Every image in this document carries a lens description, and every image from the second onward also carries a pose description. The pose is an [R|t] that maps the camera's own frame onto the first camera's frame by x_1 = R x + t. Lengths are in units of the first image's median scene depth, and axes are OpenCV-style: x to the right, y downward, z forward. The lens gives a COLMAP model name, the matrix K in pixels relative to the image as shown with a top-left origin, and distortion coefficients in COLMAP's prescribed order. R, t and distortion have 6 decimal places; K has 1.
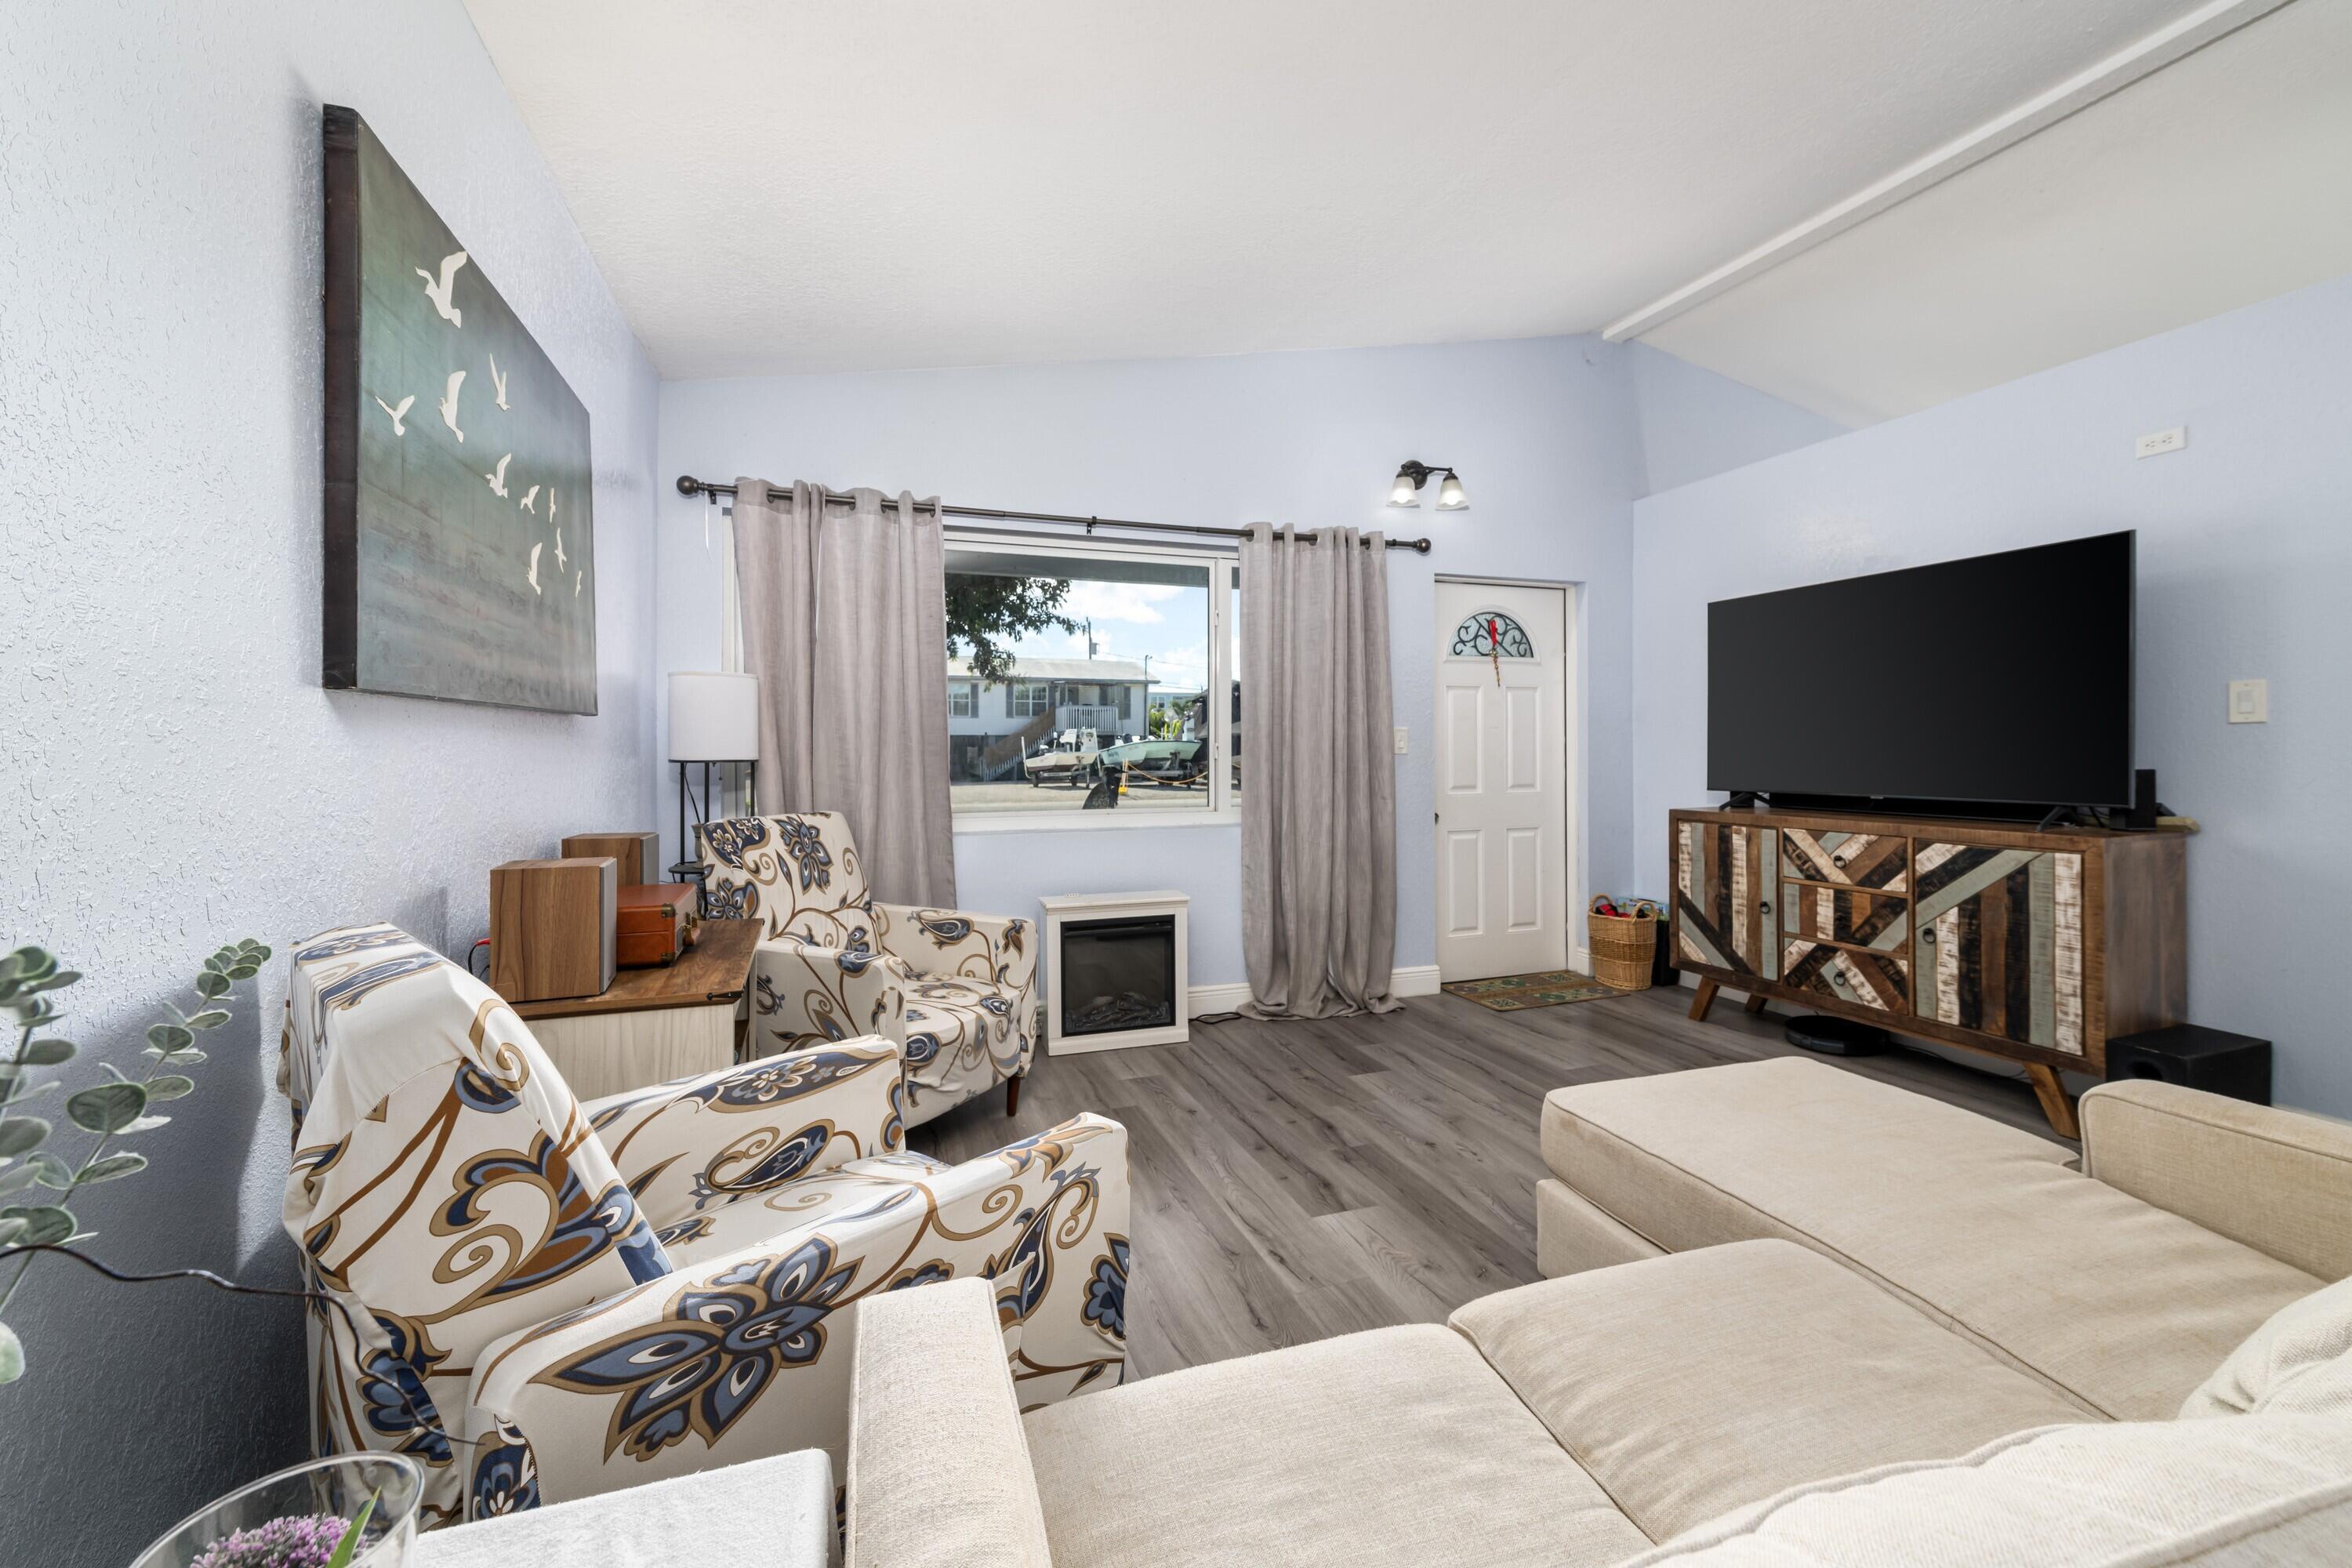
lens RADIAL K [[948.0, 0, 1182.5], [0, 948.0, 752.5], [0, 0, 1]] dist [0.007779, -0.000091]
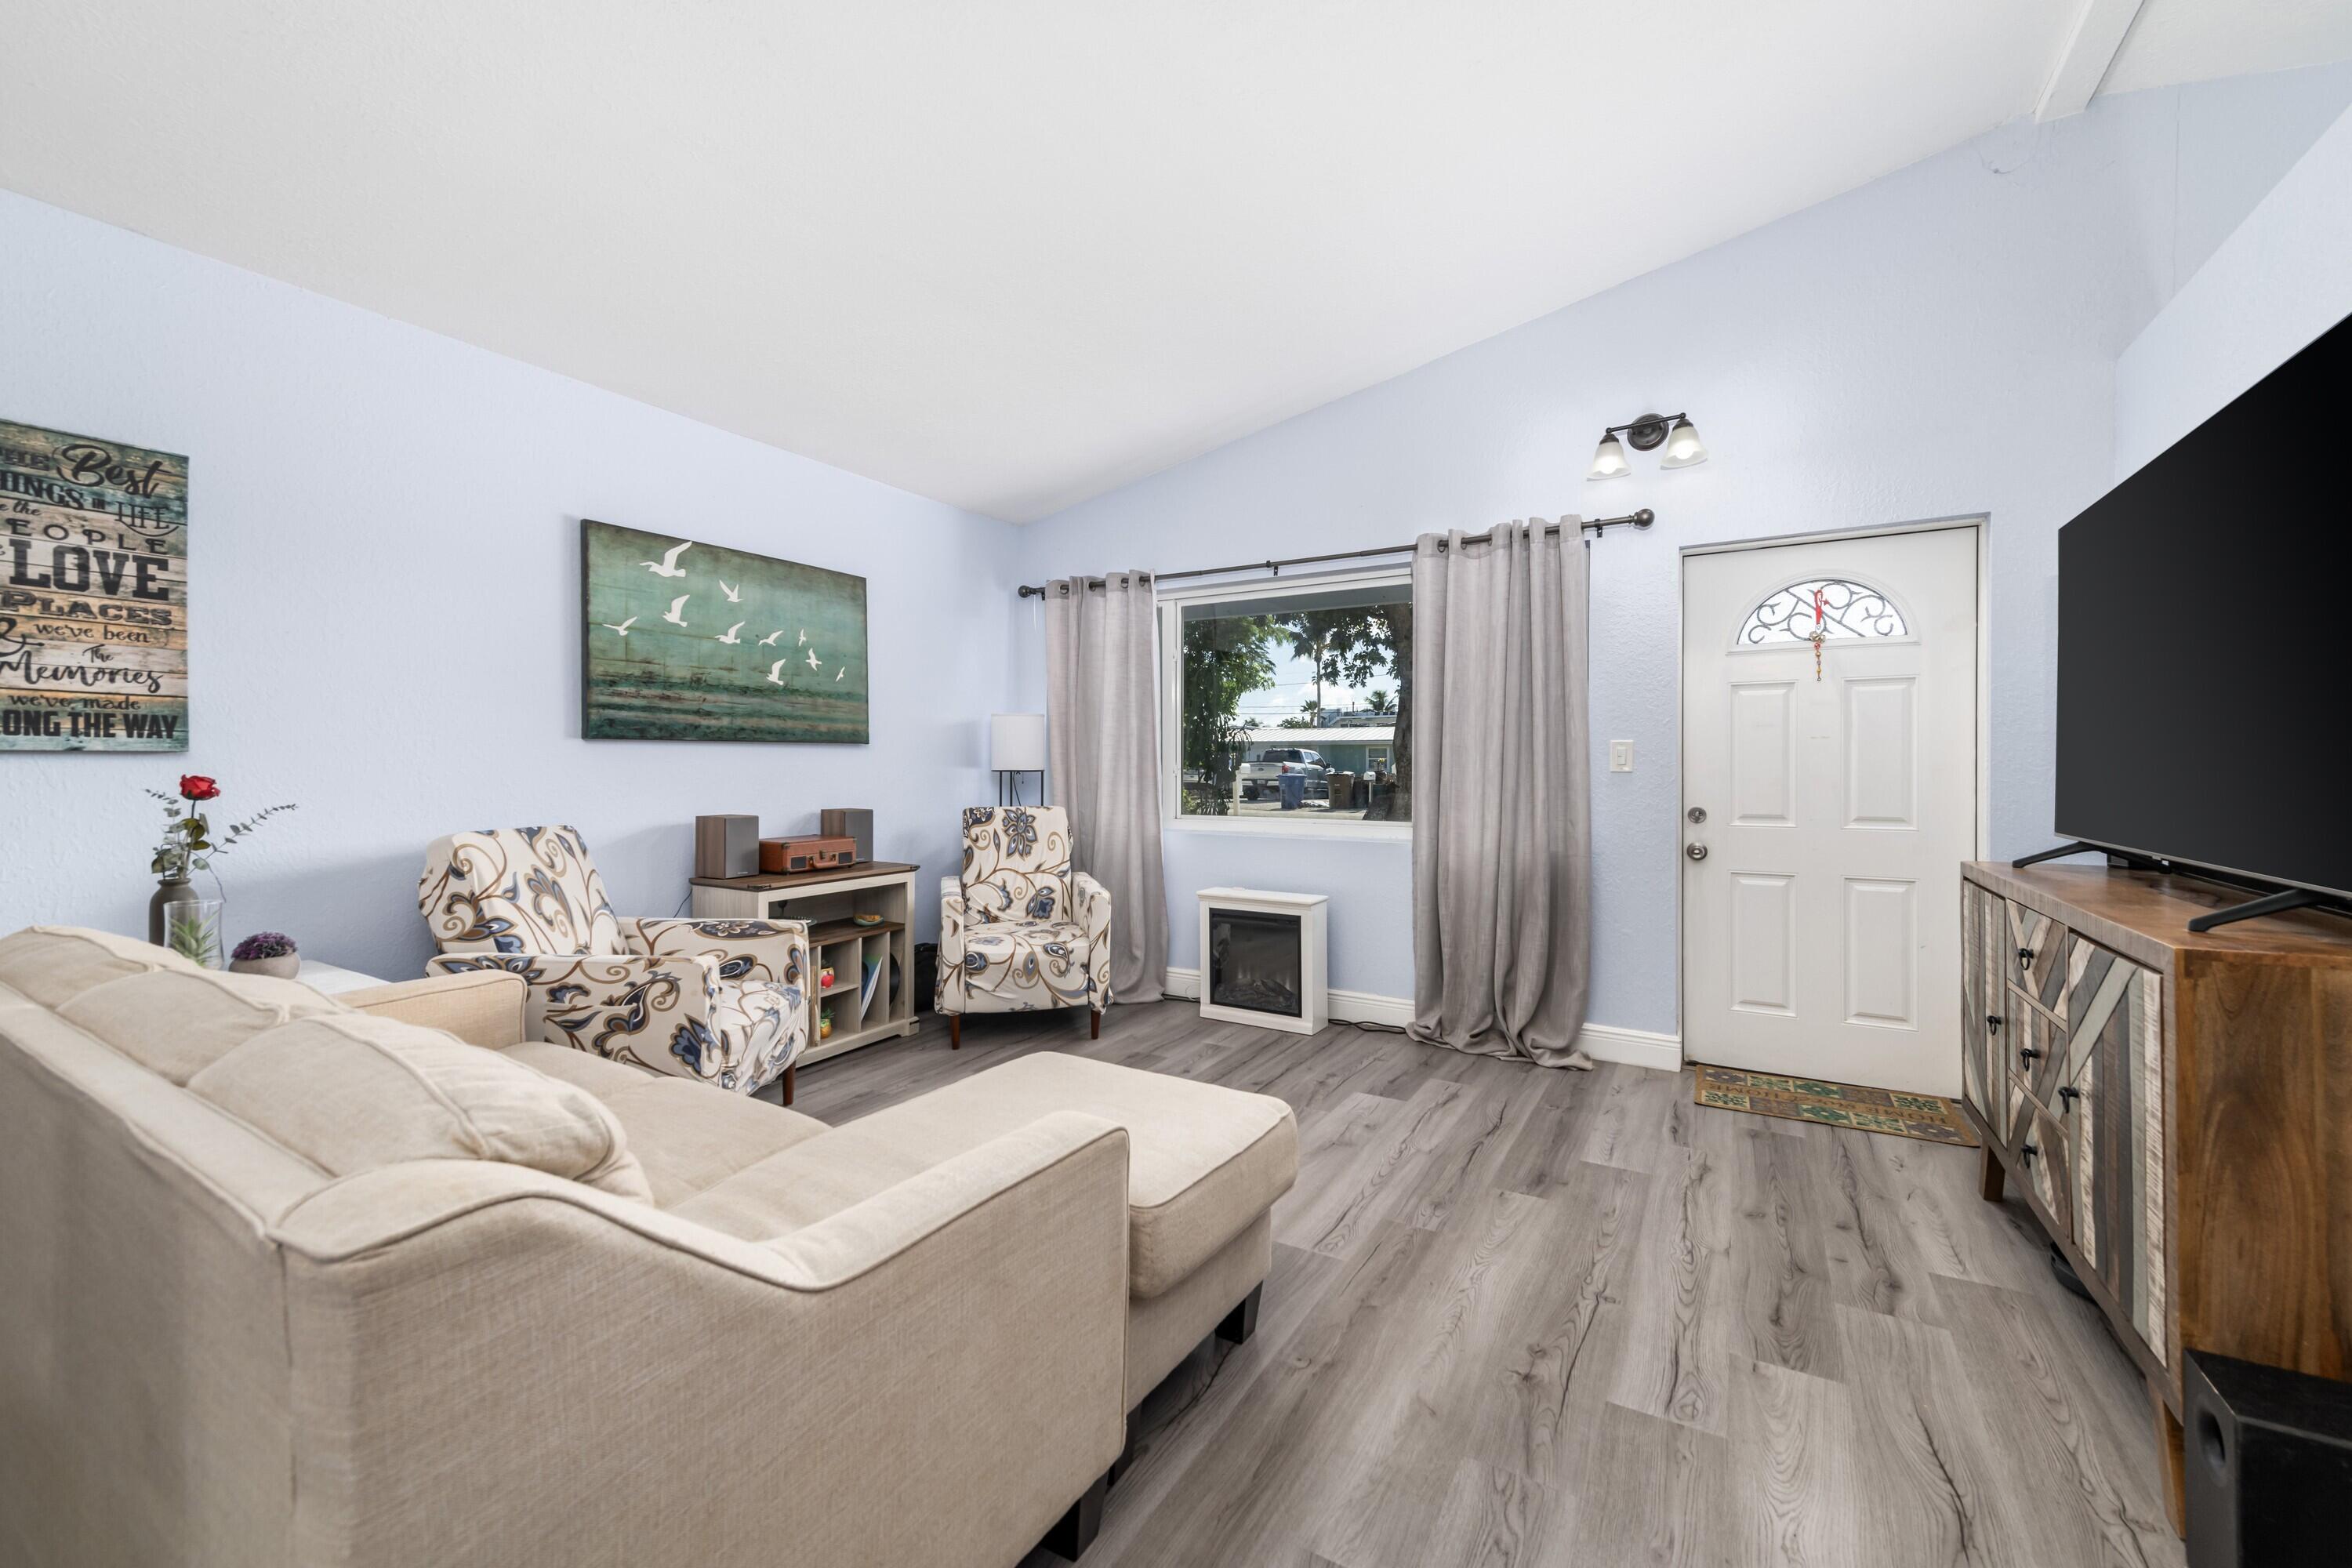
lens RADIAL K [[946.7, 0, 1177.8], [0, 946.7, 766.9], [0, 0, 1]] dist [0.020054, -0.005265]
pose [[0.638592, 0.006523, -0.769518, 0.850672], [-0.007359, 0.999970, 0.002369, -0.002578], [0.769510, 0.004151, 0.638621, 0.222632]]
